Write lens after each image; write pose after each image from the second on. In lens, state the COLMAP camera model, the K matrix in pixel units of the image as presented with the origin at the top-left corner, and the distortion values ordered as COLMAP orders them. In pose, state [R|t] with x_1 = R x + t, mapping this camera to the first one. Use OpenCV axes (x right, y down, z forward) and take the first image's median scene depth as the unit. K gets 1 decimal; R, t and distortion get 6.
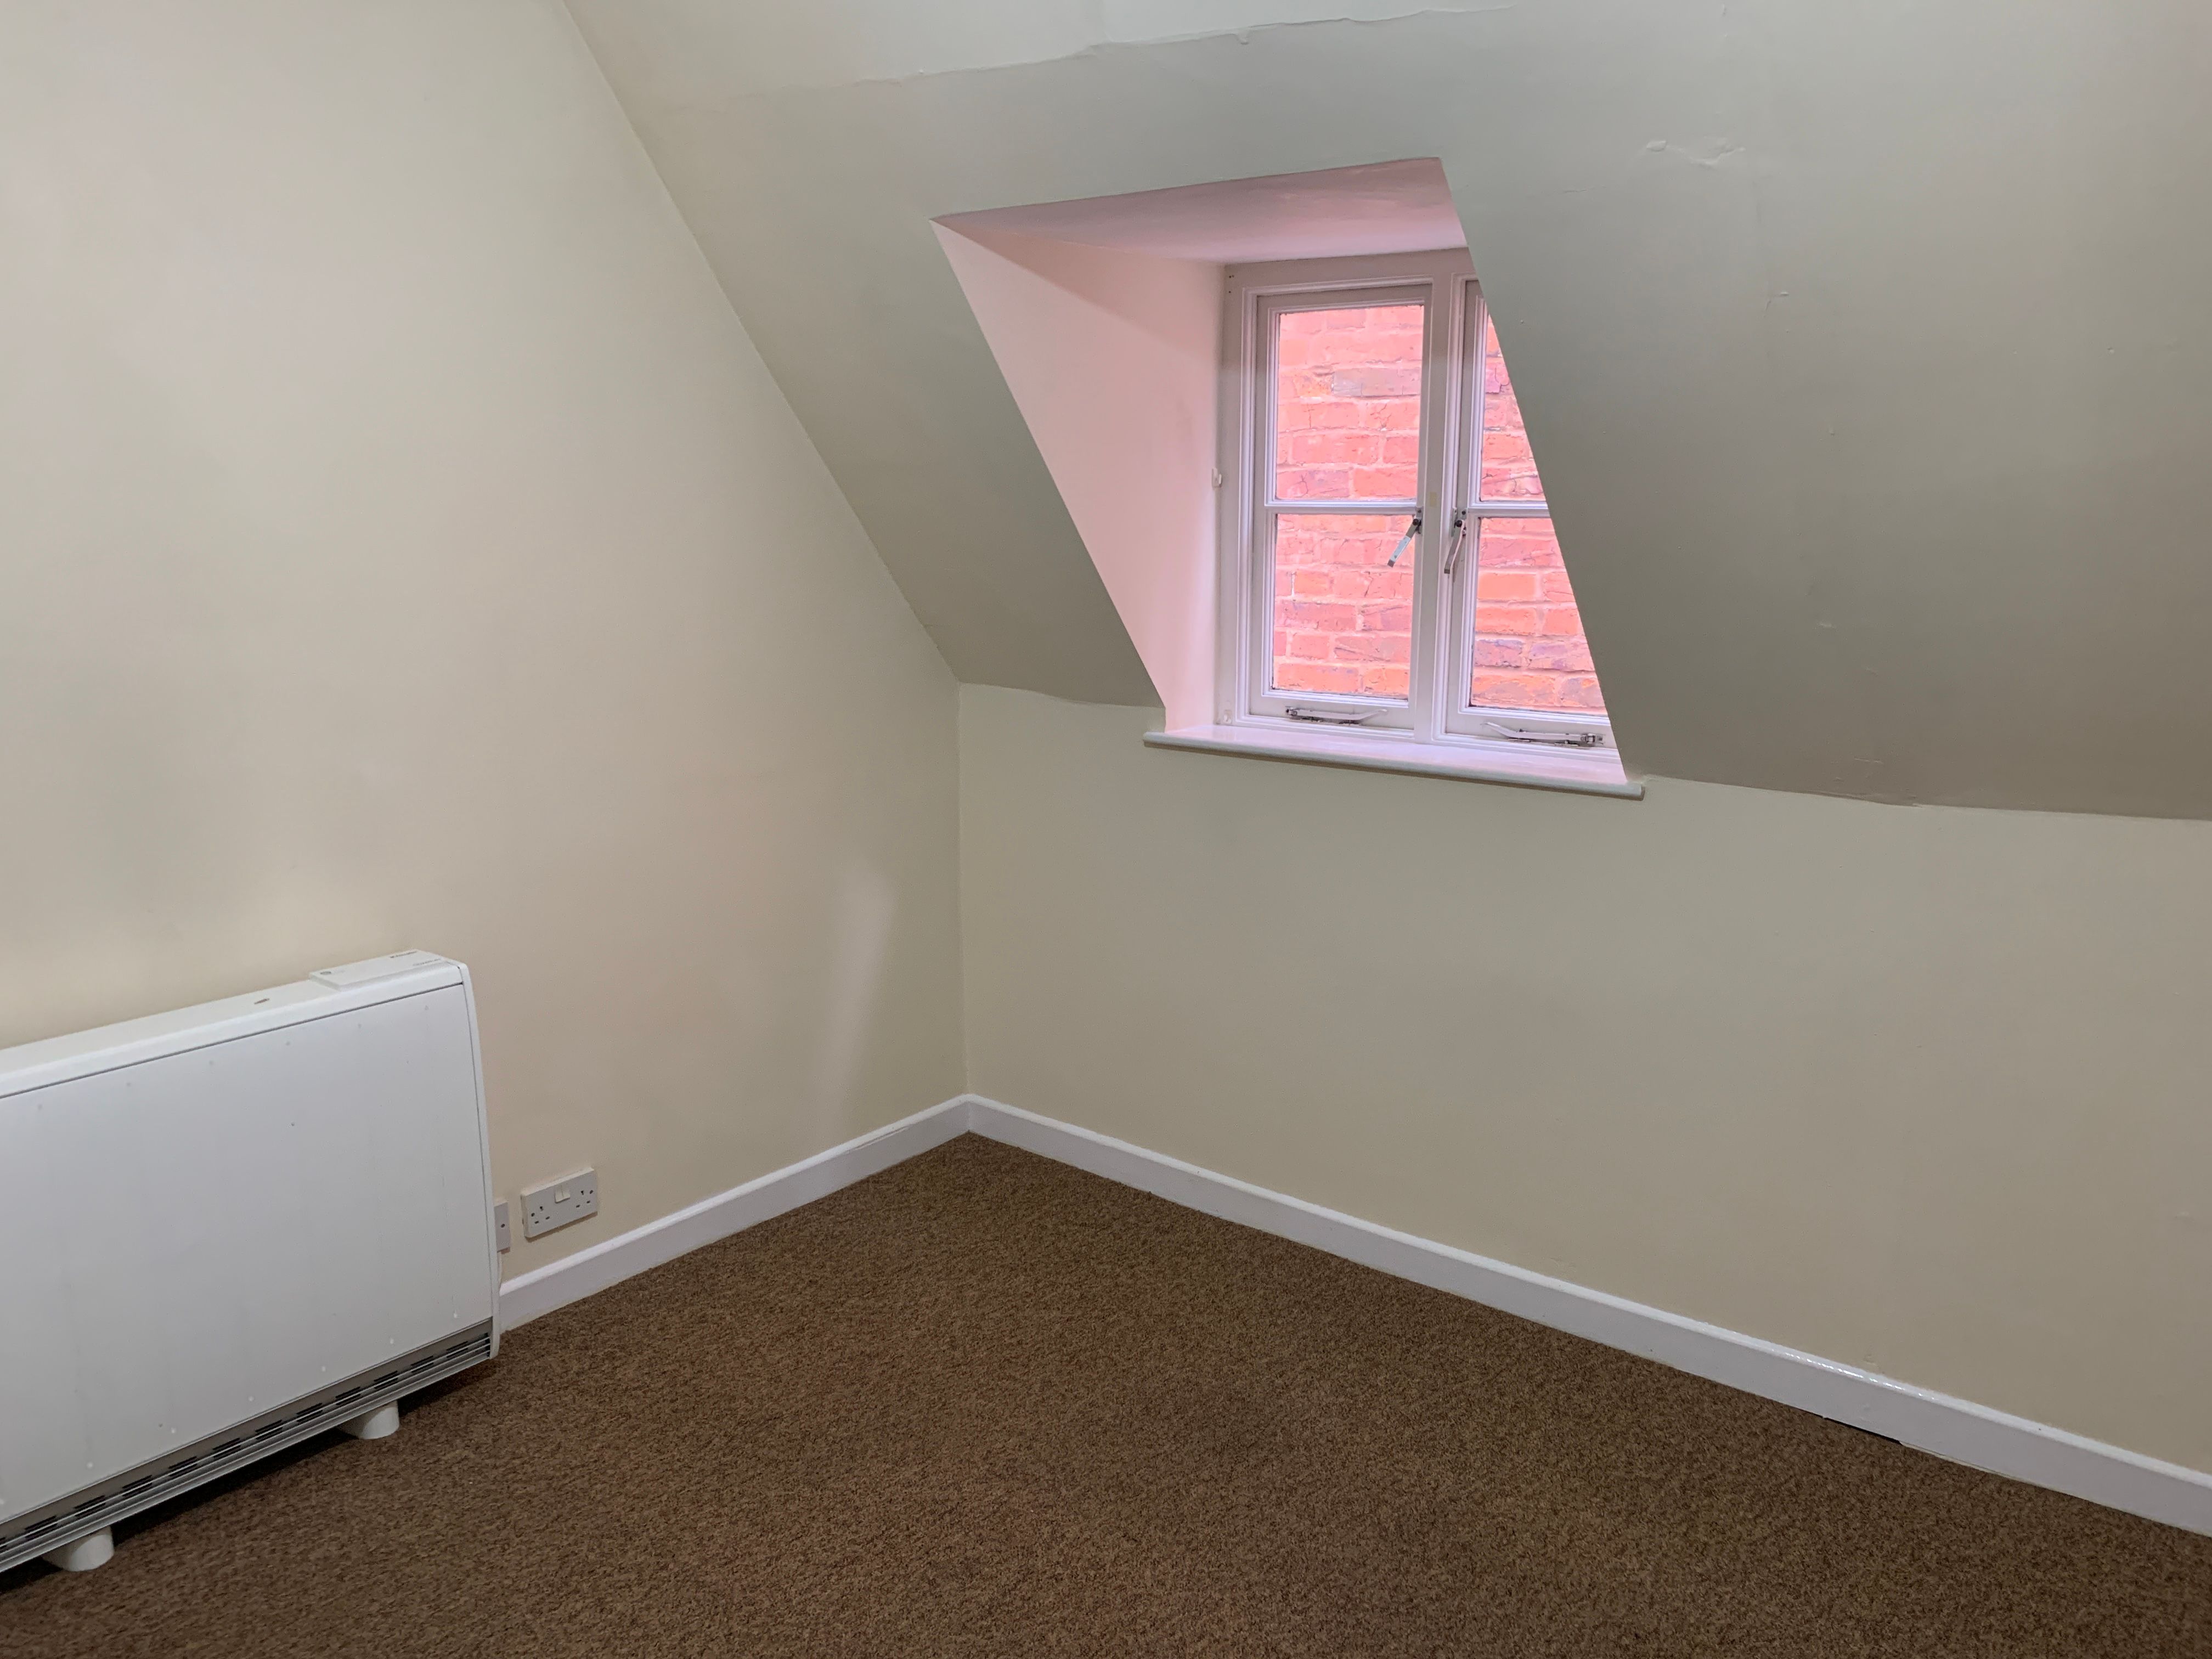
lens RADIAL K [[1664.8, 0, 1106.0], [0, 1664.8, 829.5], [0, 0, 1]] dist [-0.002177, -0.003324]
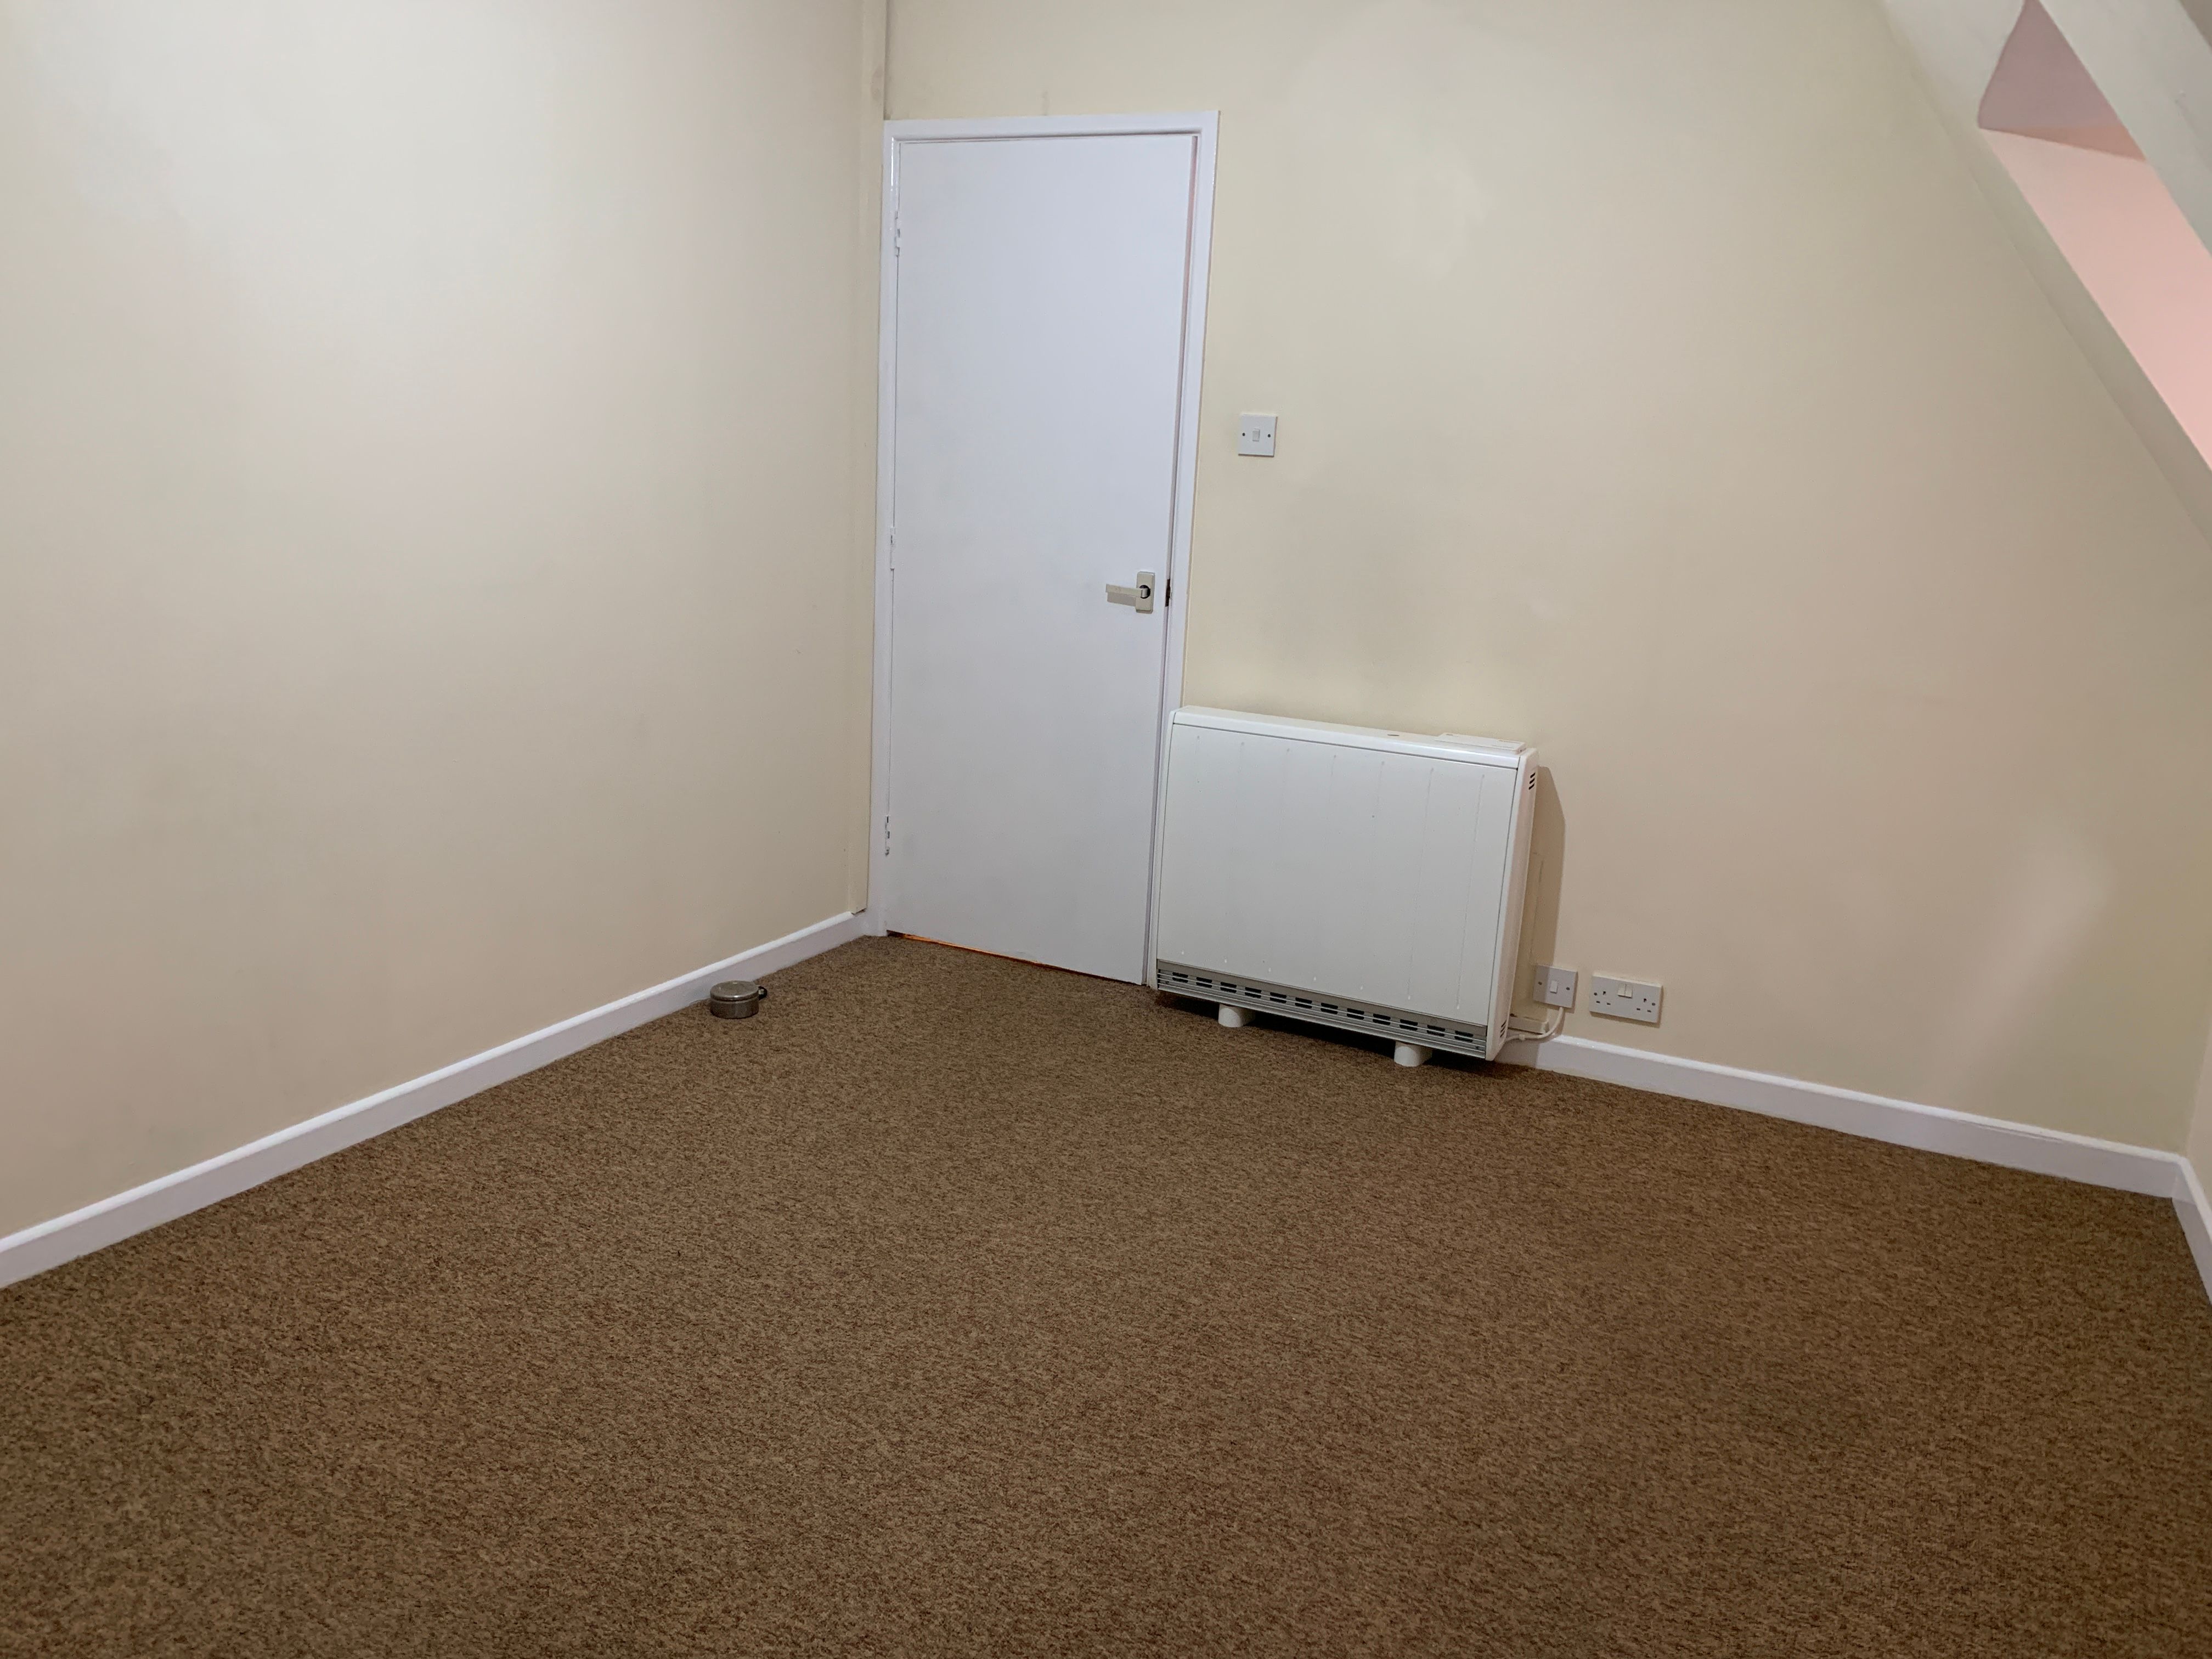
lens RADIAL K [[1664.8, 0, 1106.0], [0, 1664.8, 829.5], [0, 0, 1]] dist [-0.002177, -0.003324]
pose [[0.192773, 0.225371, -0.955011, 0.777650], [-0.247488, 0.952968, 0.174932, -0.013331], [0.949520, 0.202632, 0.239483, 0.347229]]
